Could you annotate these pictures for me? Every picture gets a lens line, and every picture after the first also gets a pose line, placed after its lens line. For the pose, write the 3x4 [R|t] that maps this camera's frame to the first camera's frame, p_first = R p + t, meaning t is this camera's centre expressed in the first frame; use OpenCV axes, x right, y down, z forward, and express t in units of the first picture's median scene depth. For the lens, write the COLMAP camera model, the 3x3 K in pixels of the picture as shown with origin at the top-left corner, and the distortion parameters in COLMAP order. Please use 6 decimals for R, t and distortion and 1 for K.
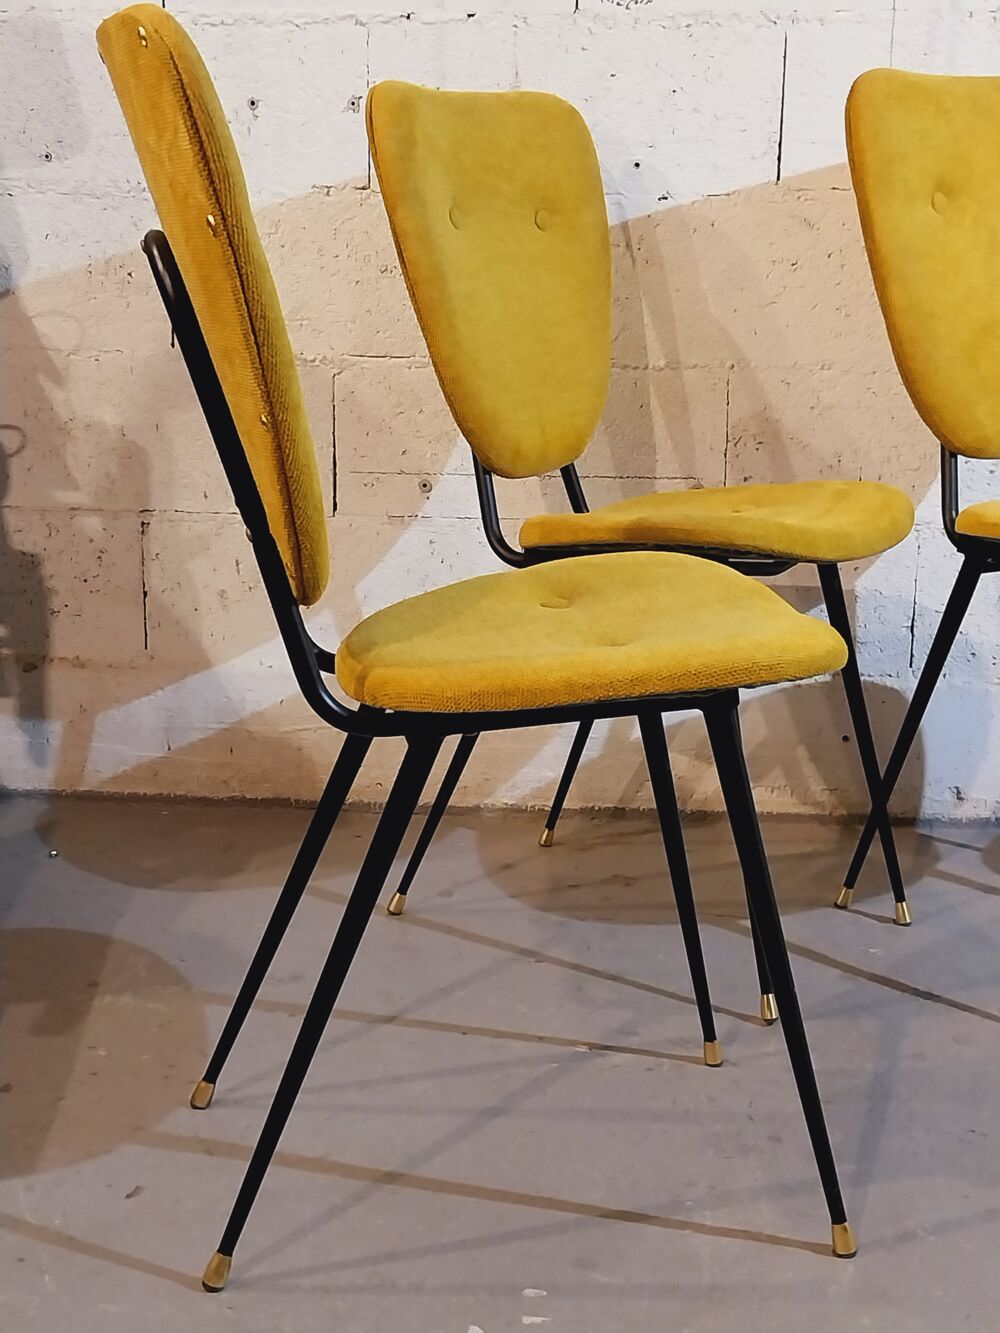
lens RADIAL K [[1913.2, 0, 497.0], [0, 1913.2, 673.9], [0, 0, 1]] dist [0.254326, -0.861168]
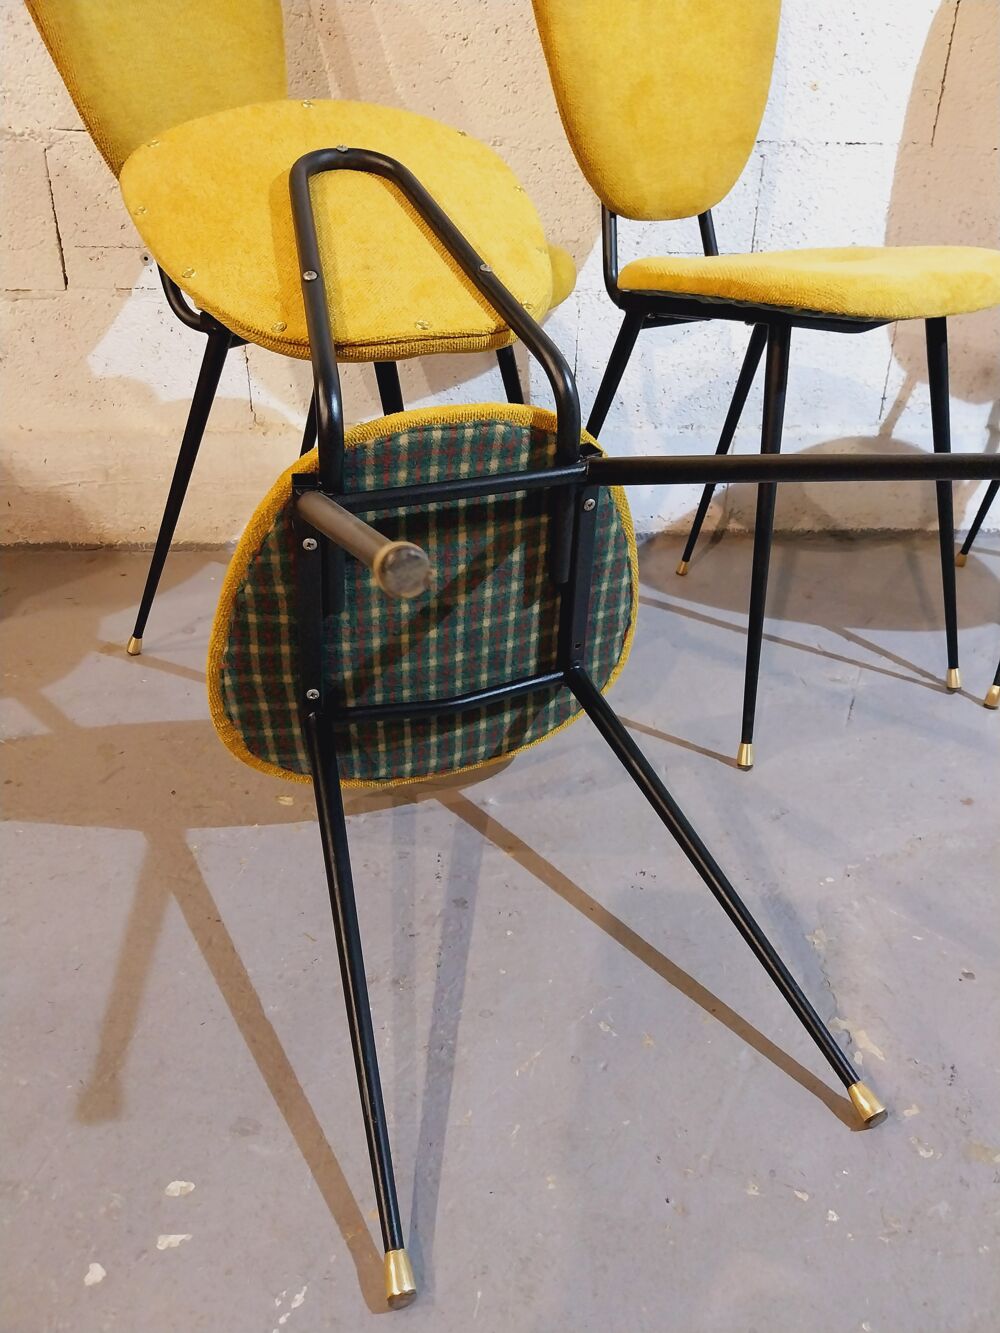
lens RADIAL K [[997.8, 0, 500.0], [0, 997.8, 666.5], [0, 0, 1]] dist [0.061928, -0.091764]
pose [[0.987597, -0.065284, 0.142793, 0.071870], [0.027594, 0.967471, 0.251473, -0.011896], [-0.154565, -0.244414, 0.957273, 0.385154]]
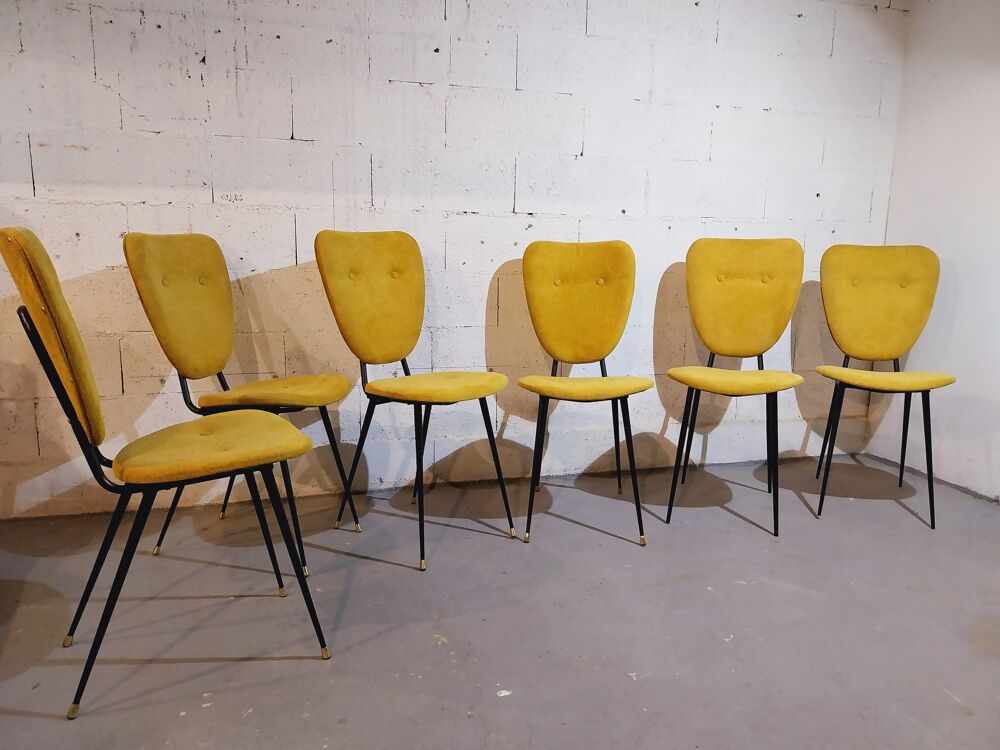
lens RADIAL K [[748.5, 0, 505.2], [0, 748.5, 382.3], [0, 0, 1]] dist [0.061928, -0.091764]
pose [[0.935581, -0.058090, 0.348302, 0.041767], [0.076733, 0.996251, -0.039958, -0.024041], [-0.344675, 0.064110, 0.936531, -0.091951]]
